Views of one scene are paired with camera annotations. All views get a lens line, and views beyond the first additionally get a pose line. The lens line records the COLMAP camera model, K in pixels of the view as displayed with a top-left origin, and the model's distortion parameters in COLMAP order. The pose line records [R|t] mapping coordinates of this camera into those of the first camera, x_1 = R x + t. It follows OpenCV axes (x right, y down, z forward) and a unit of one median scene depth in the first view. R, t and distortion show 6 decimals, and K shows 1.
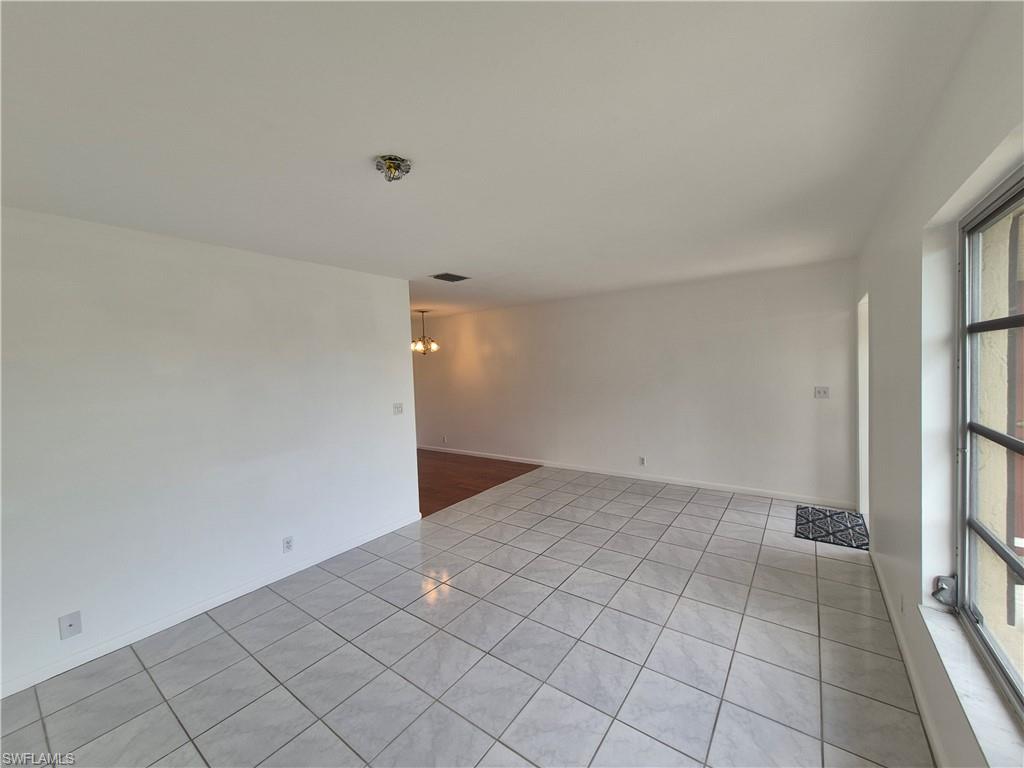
lens RADIAL K [[399.6, 0, 521.1], [0, 399.6, 376.6], [0, 0, 1]] dist [0.003675, 0.000351]
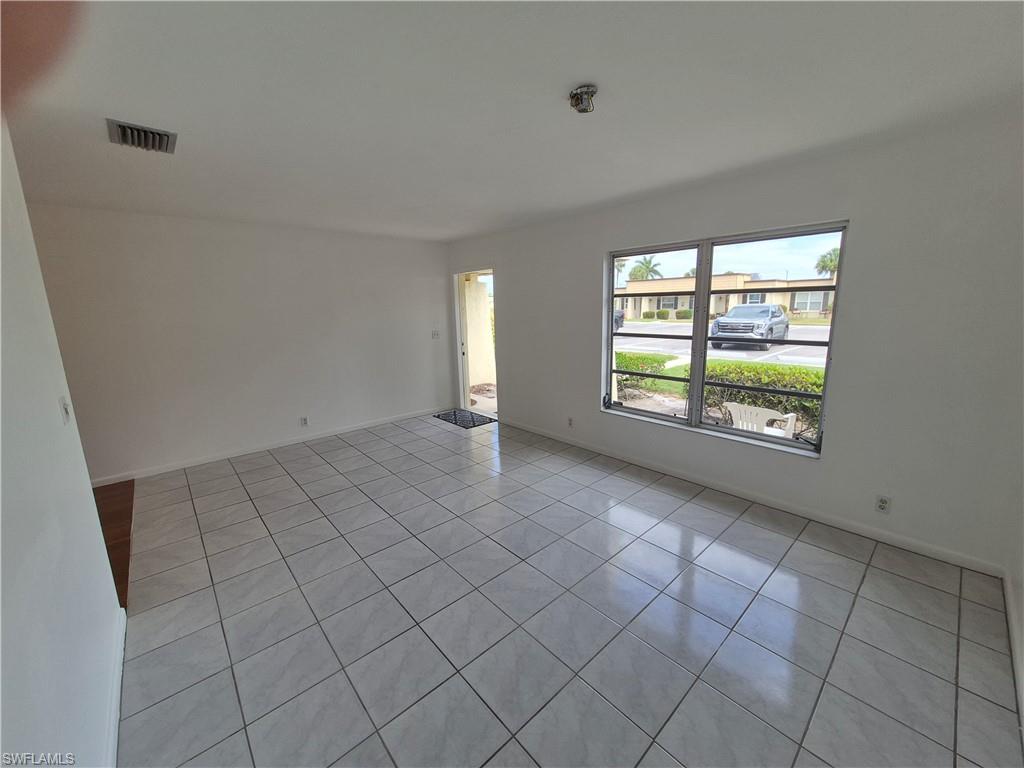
lens RADIAL K [[399.6, 0, 521.1], [0, 399.6, 376.6], [0, 0, 1]] dist [0.003675, 0.000351]
pose [[0.204010, -0.140131, 0.968888, -0.599395], [0.043284, 0.990026, 0.134074, 0.009928], [-0.978012, 0.014585, 0.208040, 0.408904]]
